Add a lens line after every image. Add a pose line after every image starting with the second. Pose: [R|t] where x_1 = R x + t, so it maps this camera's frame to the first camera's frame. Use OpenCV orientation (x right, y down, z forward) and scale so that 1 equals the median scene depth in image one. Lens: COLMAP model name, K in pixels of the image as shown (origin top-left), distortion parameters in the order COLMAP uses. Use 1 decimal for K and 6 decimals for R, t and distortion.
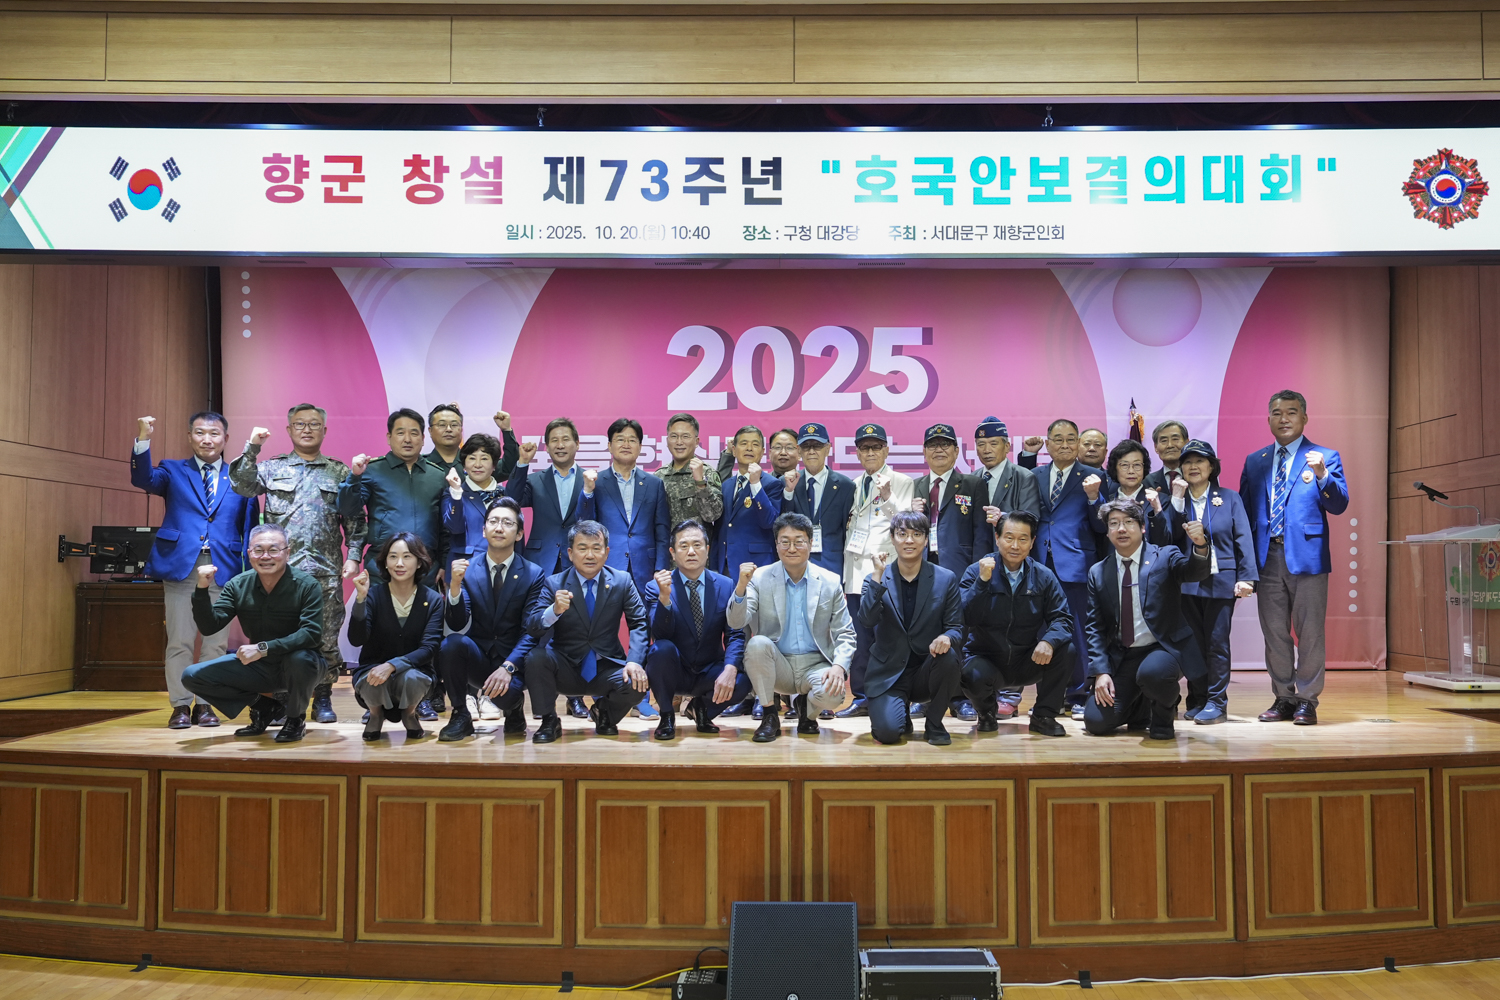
lens RADIAL K [[1147.7, 0, 787.3], [0, 1147.7, 527.1], [0, 0, 1]] dist [-0.000350, 0.001602]
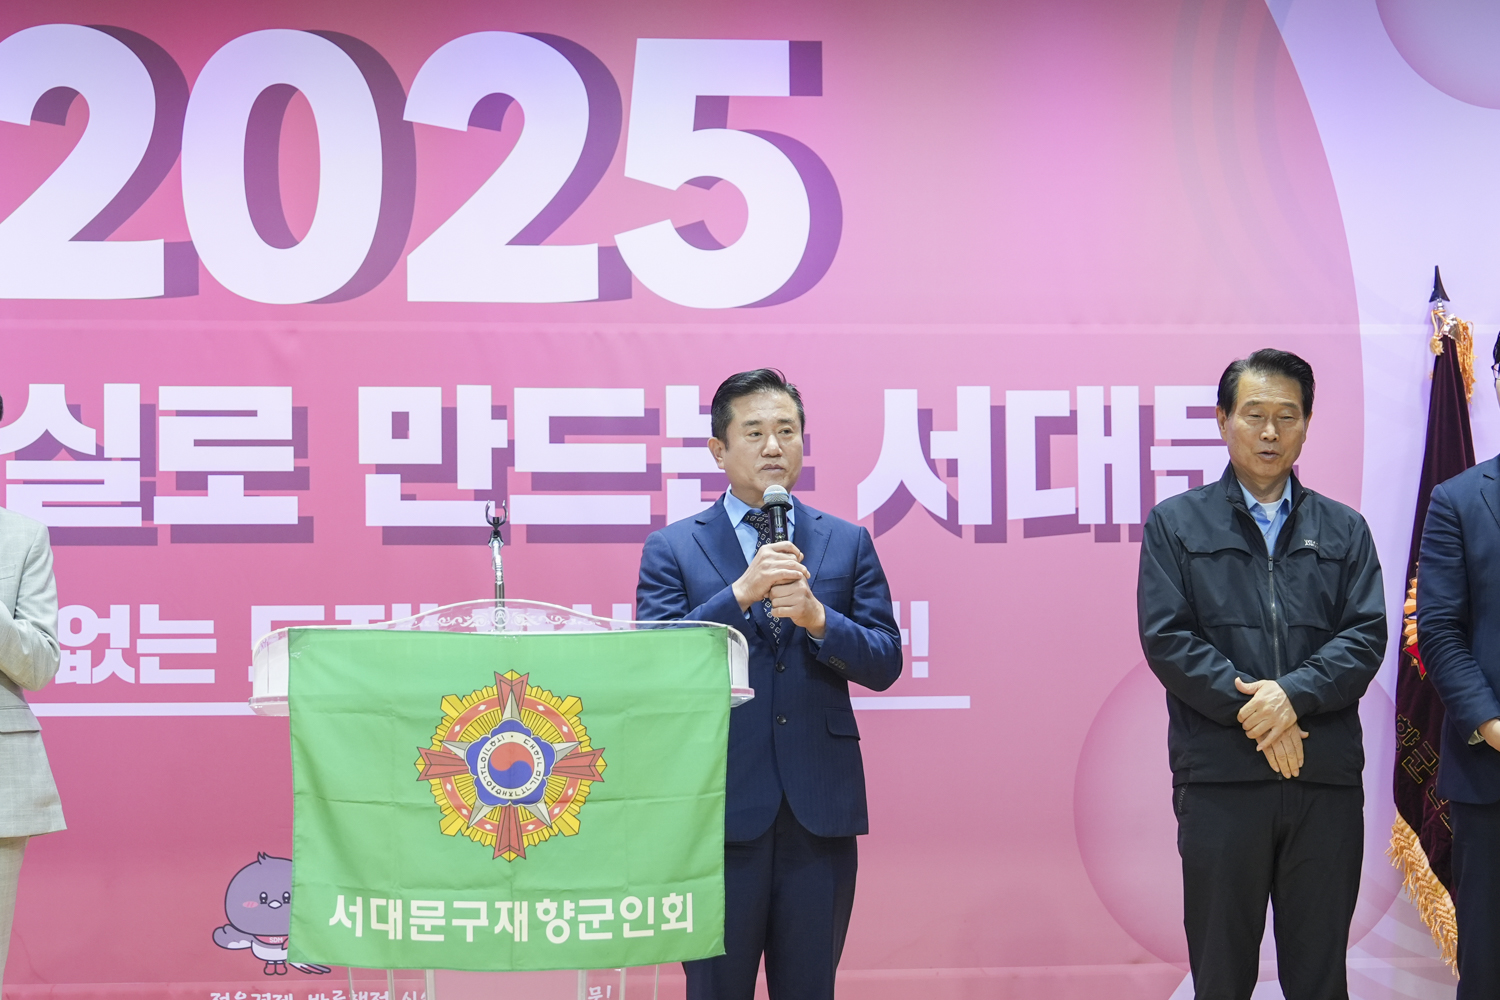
lens RADIAL K [[4056.2, 0, 788.4], [0, 4056.2, 506.4], [0, 0, 1]] dist [0.031620, -0.508986]
pose [[0.989738, -0.002337, 0.142877, -0.042060], [0.008318, 0.999113, -0.041277, -0.000442], [-0.142654, 0.042042, 0.988879, -0.094369]]
